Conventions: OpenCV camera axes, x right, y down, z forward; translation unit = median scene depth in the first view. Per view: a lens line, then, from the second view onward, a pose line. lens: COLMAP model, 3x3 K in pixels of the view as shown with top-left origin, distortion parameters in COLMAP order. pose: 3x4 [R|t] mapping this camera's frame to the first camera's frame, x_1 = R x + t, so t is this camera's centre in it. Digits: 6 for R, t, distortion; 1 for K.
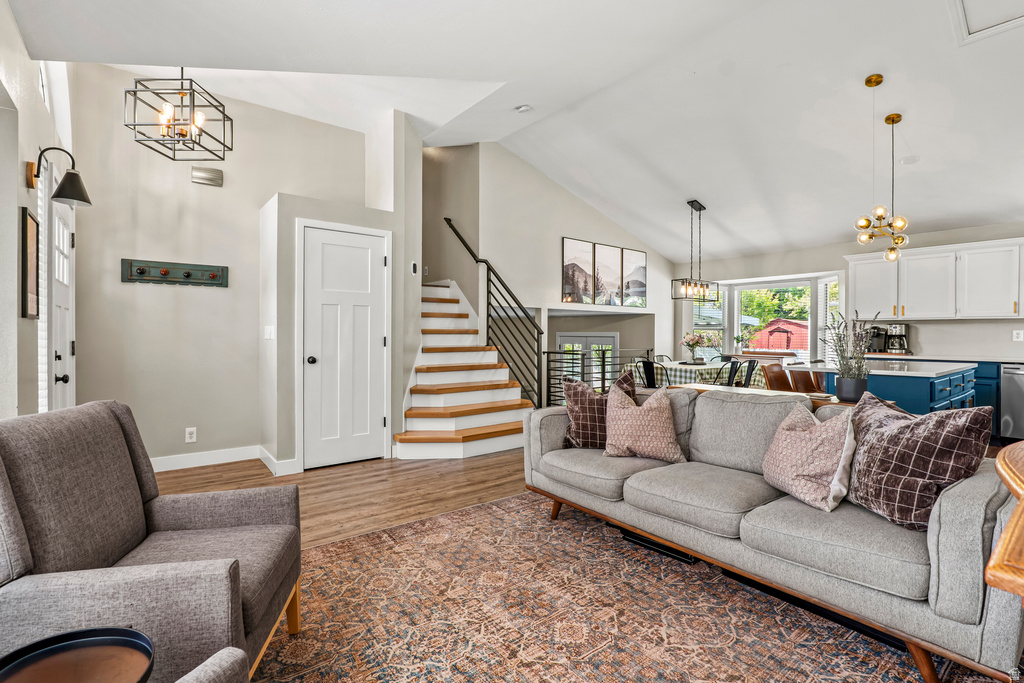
lens RADIAL K [[479.0, 0, 510.4], [0, 479.0, 336.4], [0, 0, 1]] dist [-0.027181, 0.007925]
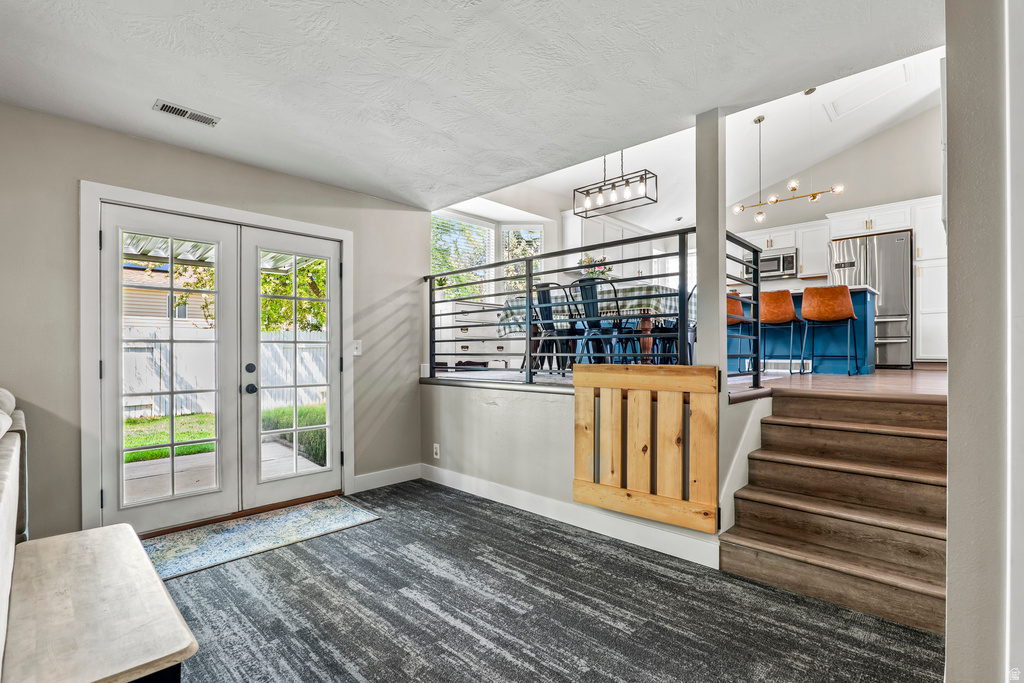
lens RADIAL K [[479.2, 0, 509.7], [0, 479.2, 354.9], [0, 0, 1]] dist [-0.019766, 0.000587]
pose [[-0.140108, -0.012903, 0.990052, -0.350320], [0.005617, 0.999889, 0.013826, 0.153228], [-0.990120, 0.007498, -0.140019, 1.436451]]
